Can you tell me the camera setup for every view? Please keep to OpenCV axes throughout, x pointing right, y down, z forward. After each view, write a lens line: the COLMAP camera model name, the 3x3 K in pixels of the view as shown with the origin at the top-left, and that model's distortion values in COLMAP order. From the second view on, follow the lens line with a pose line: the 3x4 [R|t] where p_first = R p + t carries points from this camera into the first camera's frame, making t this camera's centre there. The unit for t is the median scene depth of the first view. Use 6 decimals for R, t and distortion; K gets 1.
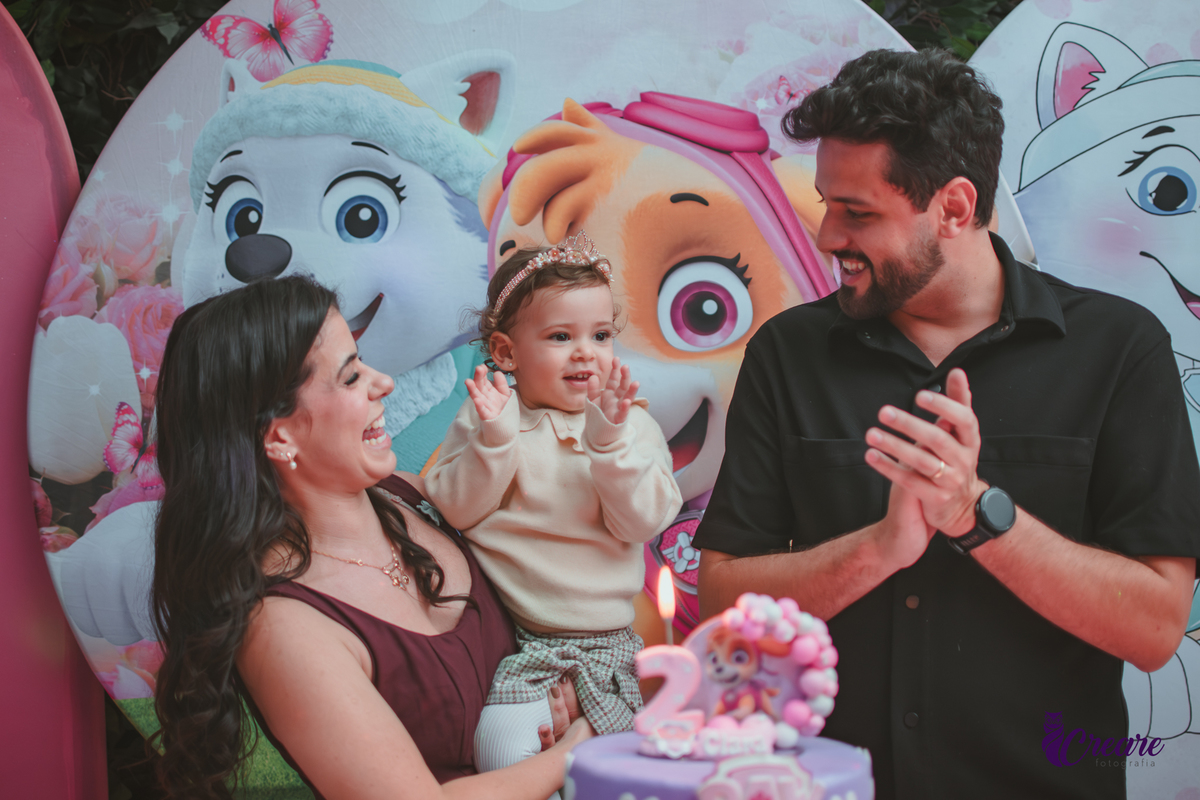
lens RADIAL K [[1874.0, 0, 589.8], [0, 1874.0, 401.7], [0, 0, 1]] dist [-0.167151, 0.000000]
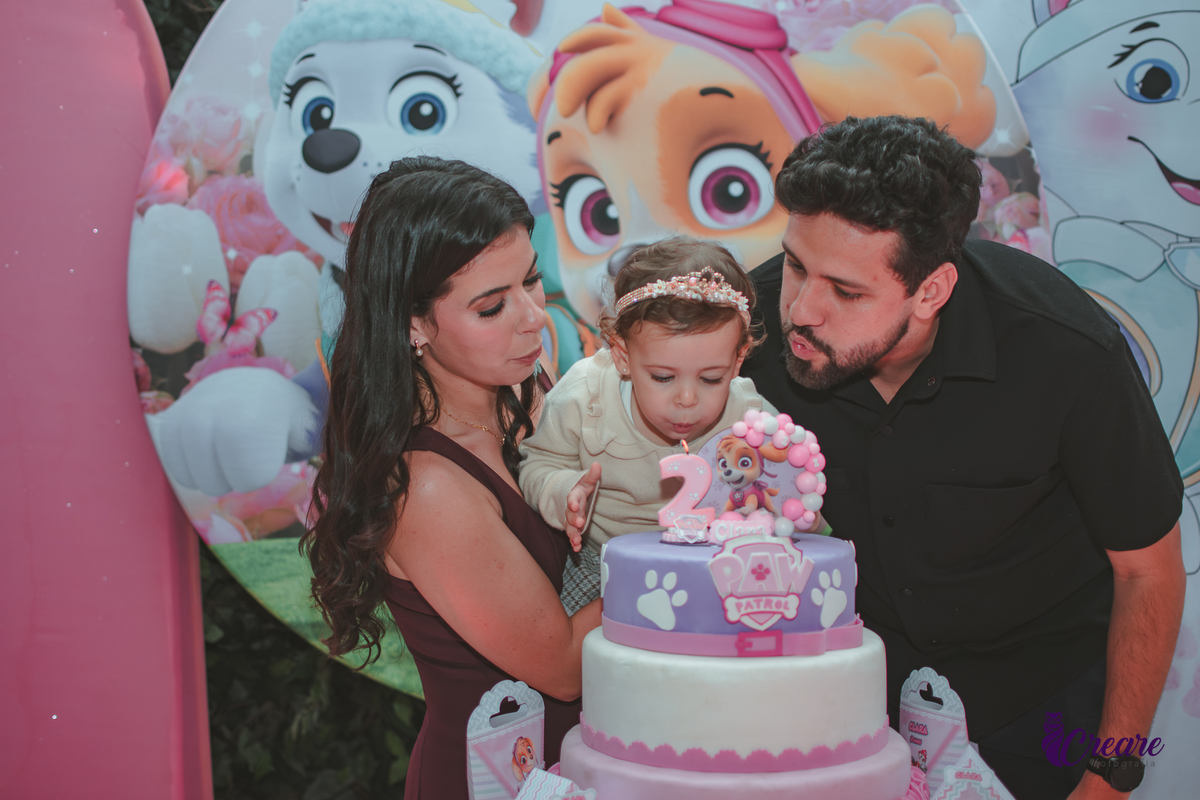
lens RADIAL K [[1874.0, 0, 596.3], [0, 1874.0, 396.8], [0, 0, 1]] dist [-0.167151, 0.000000]
pose [[0.999593, -0.009166, -0.027028, 0.010033], [0.010356, 0.998968, 0.044224, 0.023140], [0.026595, -0.044486, 0.998656, -0.119594]]
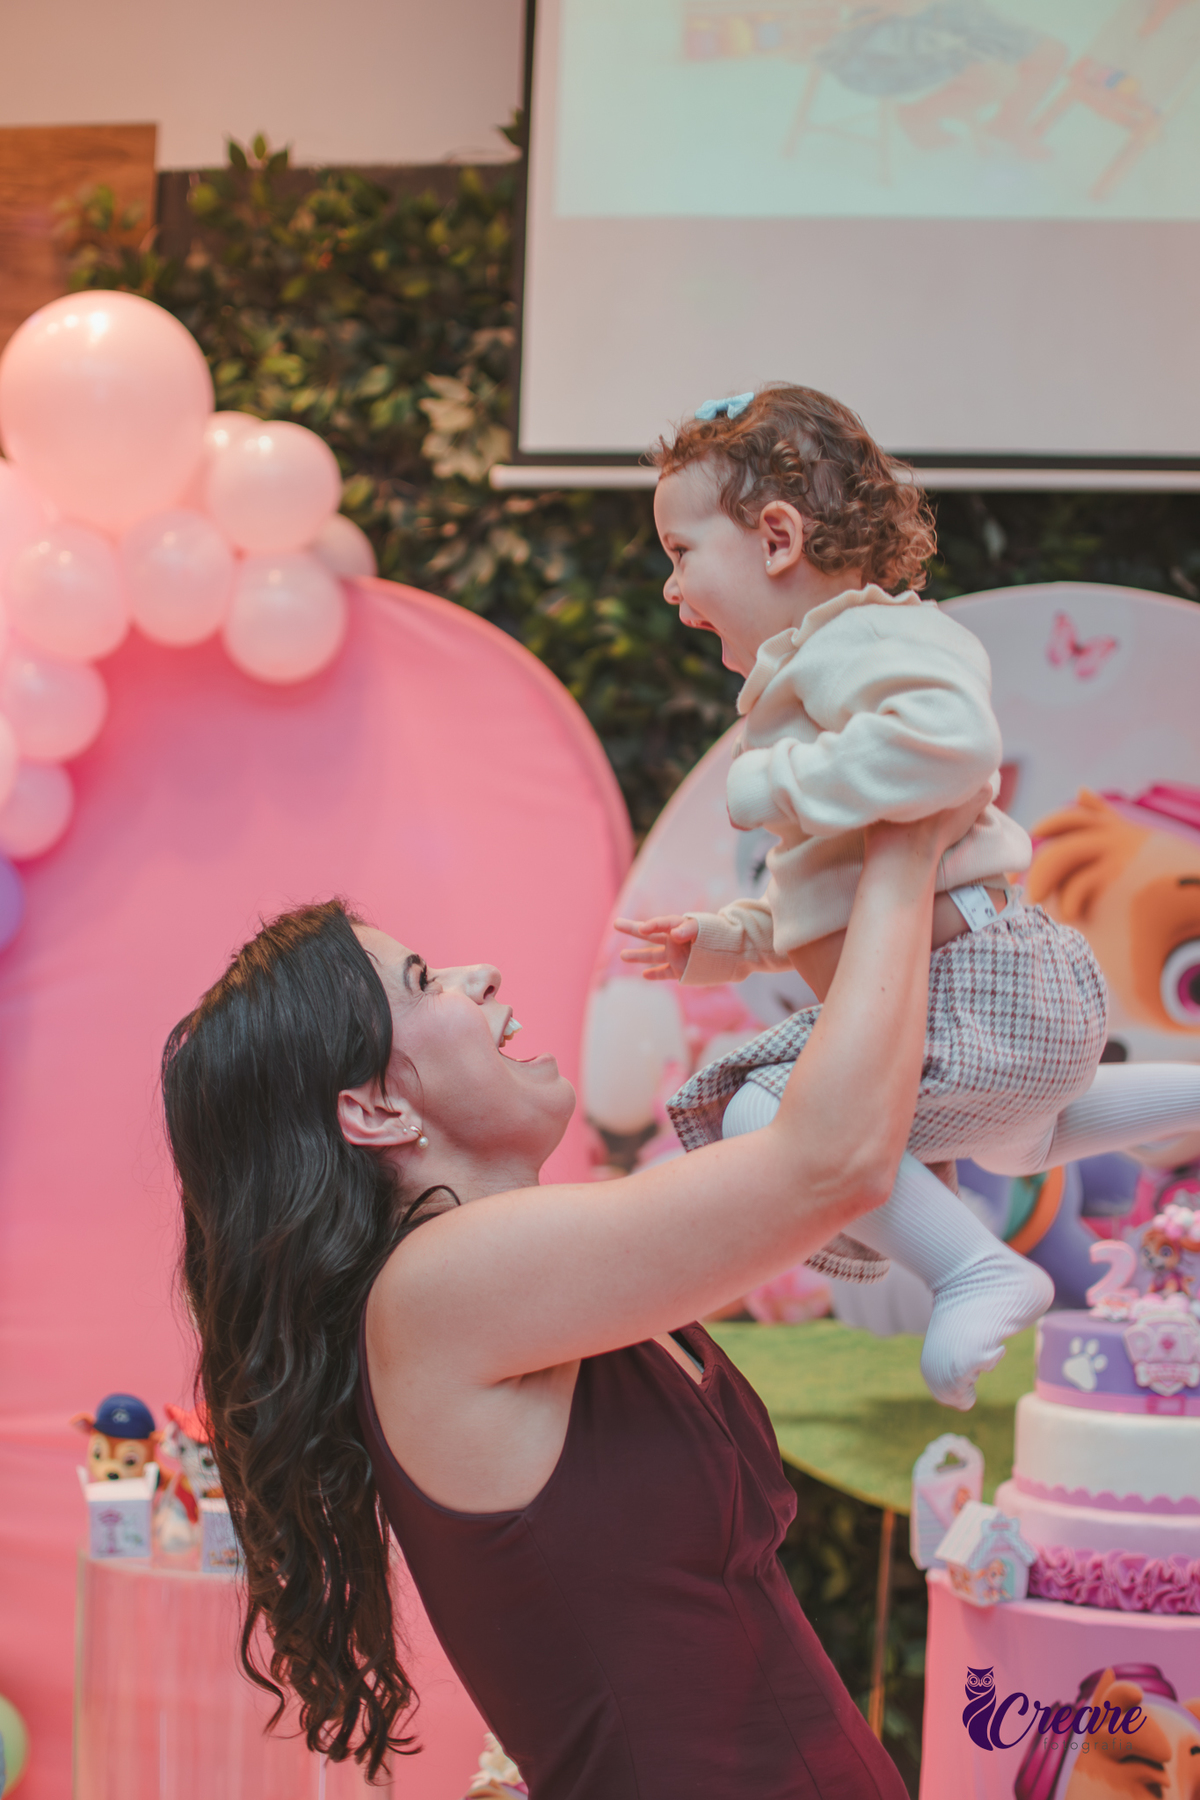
lens RADIAL K [[2811.1, 0, 603.5], [0, 2811.1, 899.0], [0, 0, 1]] dist [-0.167151, 0.000000]
pose [[0.977165, 0.014595, -0.211979, 0.061635], [-0.027603, 0.997904, -0.058535, 0.004807], [0.210680, 0.063050, 0.975520, -0.643464]]
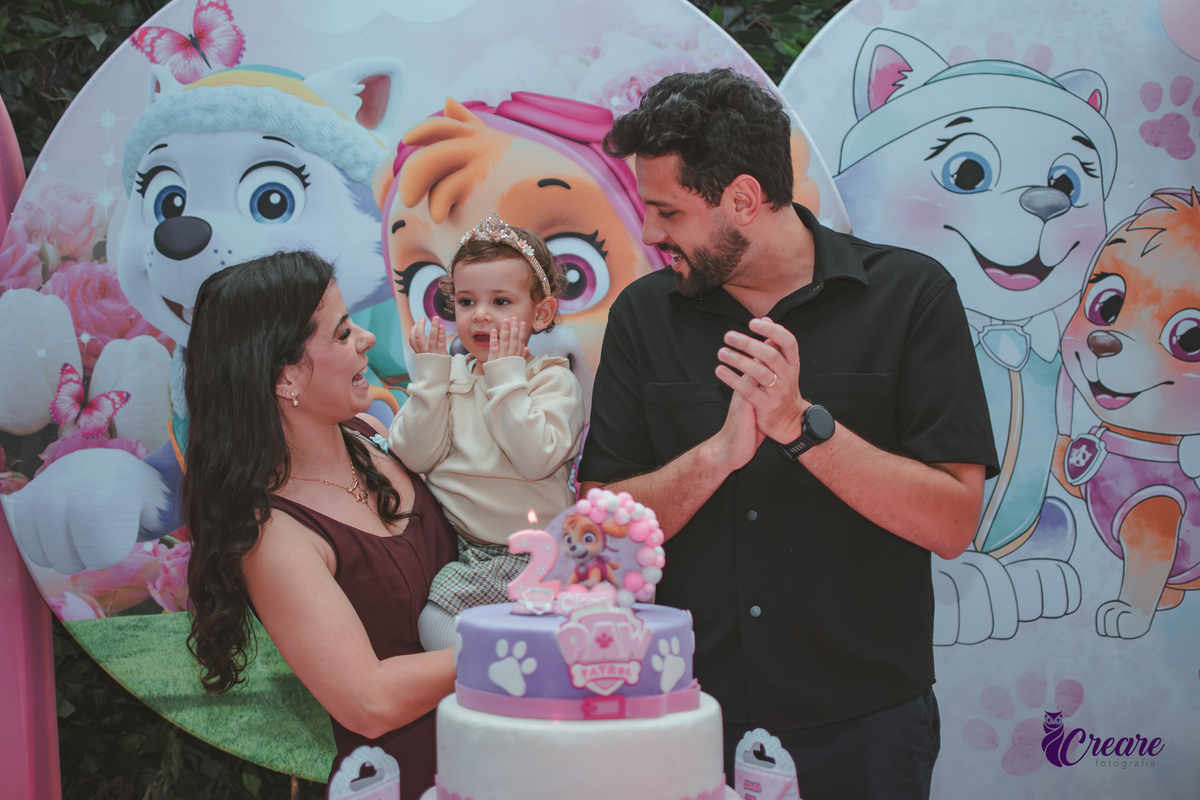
lens RADIAL K [[1874.0, 0, 602.5], [0, 1874.0, 392.6], [0, 0, 1]] dist [-0.167151, 0.000000]
pose [[0.997554, -0.012877, 0.068703, 0.001443], [0.012673, 0.999914, 0.003411, 0.018587], [-0.068741, -0.002532, 0.997631, -0.166572]]
